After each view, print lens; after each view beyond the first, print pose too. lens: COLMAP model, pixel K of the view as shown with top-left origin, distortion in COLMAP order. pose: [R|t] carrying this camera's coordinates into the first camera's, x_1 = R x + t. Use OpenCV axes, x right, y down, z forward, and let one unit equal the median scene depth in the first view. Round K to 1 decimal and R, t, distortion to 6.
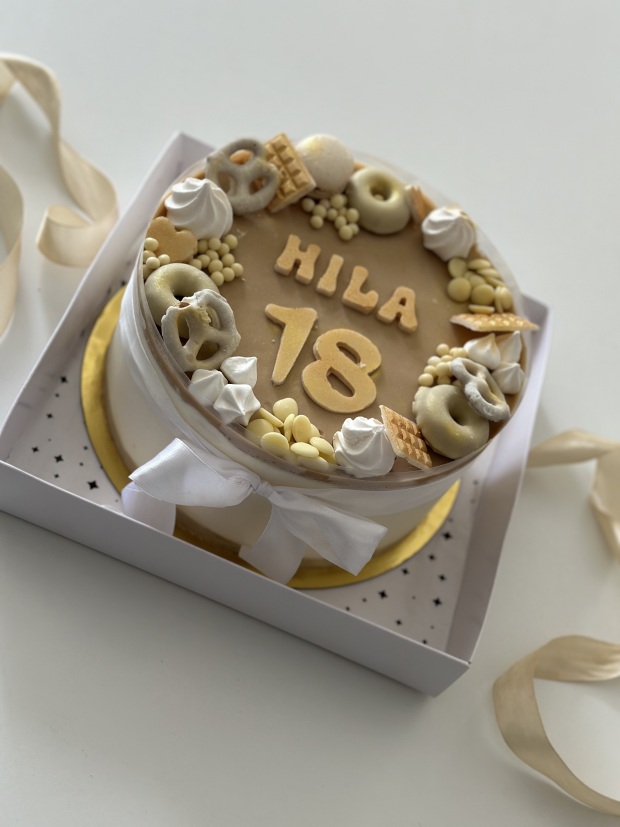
lens RADIAL K [[1181.8, 0, 310.0], [0, 1181.8, 413.5], [0, 0, 1]] dist [0.126329, -0.066471]
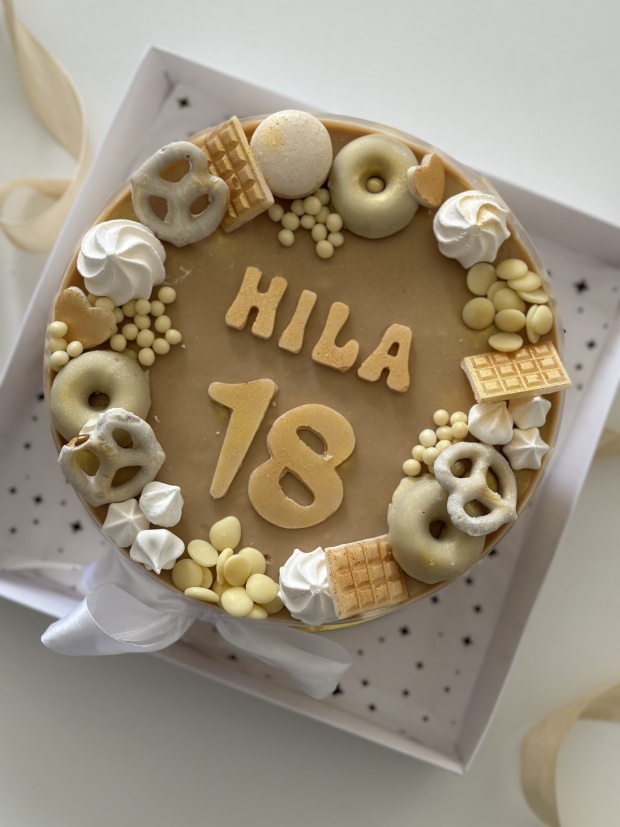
lens RADIAL K [[1181.8, 0, 310.0], [0, 1181.8, 413.5], [0, 0, 1]] dist [0.126329, -0.066471]
pose [[0.956074, 0.039590, -0.290439, 0.256856], [0.096771, 0.892654, 0.440233, -0.410019], [0.276691, -0.449001, 0.849612, 0.307952]]
